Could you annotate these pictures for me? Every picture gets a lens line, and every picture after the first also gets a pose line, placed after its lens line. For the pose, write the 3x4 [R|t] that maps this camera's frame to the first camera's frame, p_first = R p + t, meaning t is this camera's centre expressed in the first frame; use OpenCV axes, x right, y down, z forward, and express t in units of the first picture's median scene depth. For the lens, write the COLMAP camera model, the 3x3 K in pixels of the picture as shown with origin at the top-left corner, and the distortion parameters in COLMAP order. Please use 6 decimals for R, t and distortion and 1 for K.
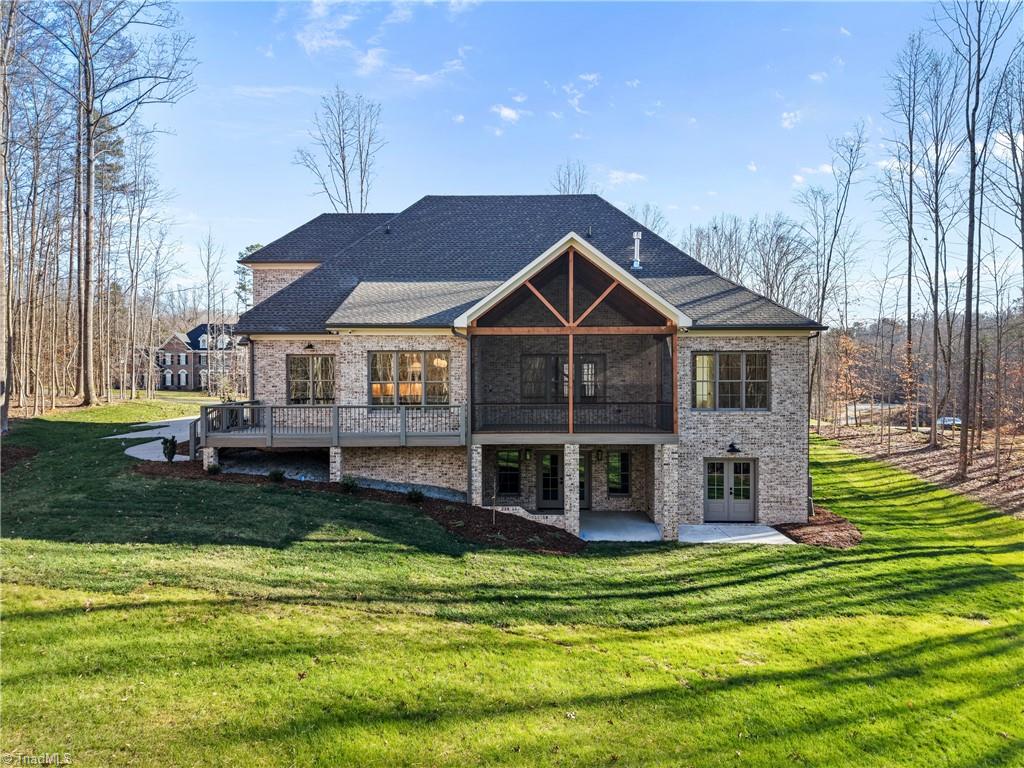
lens RADIAL K [[705.8, 0, 510.8], [0, 705.8, 381.4], [0, 0, 1]] dist [0.009375, -0.005784]
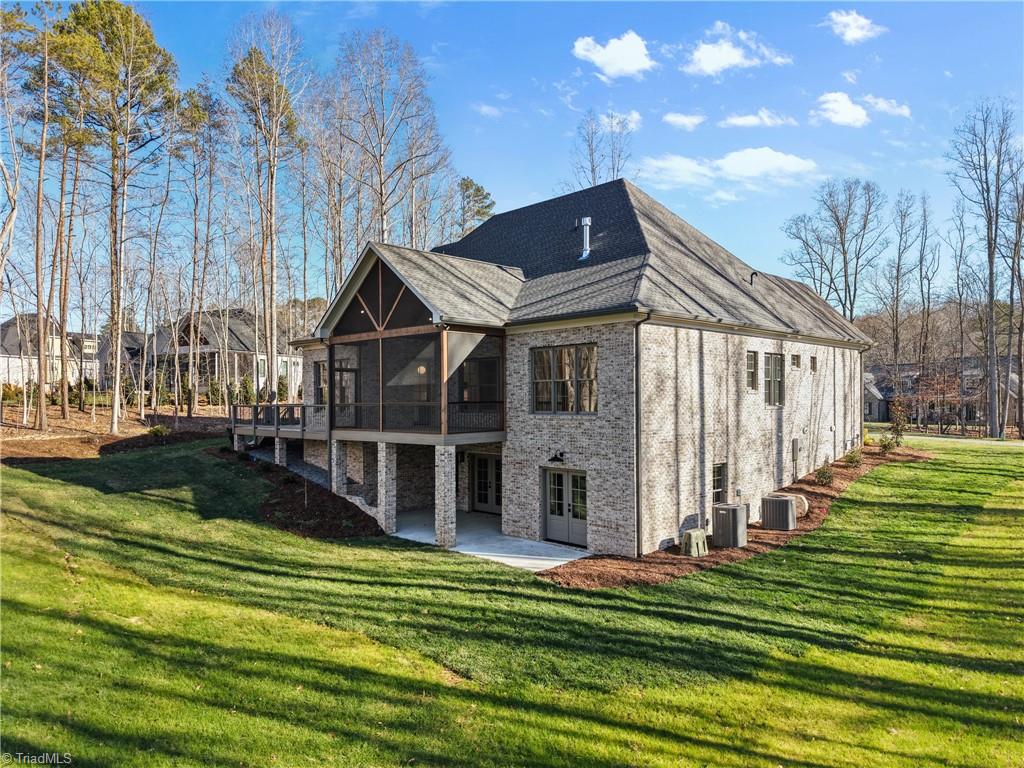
lens RADIAL K [[705.8, 0, 505.4], [0, 705.8, 391.3], [0, 0, 1]] dist [0.009375, -0.005784]
pose [[0.714818, -0.010054, -0.699238, 0.898187], [-0.001047, 0.999880, -0.015448, 0.027875], [0.699310, 0.011775, 0.714722, 0.344510]]
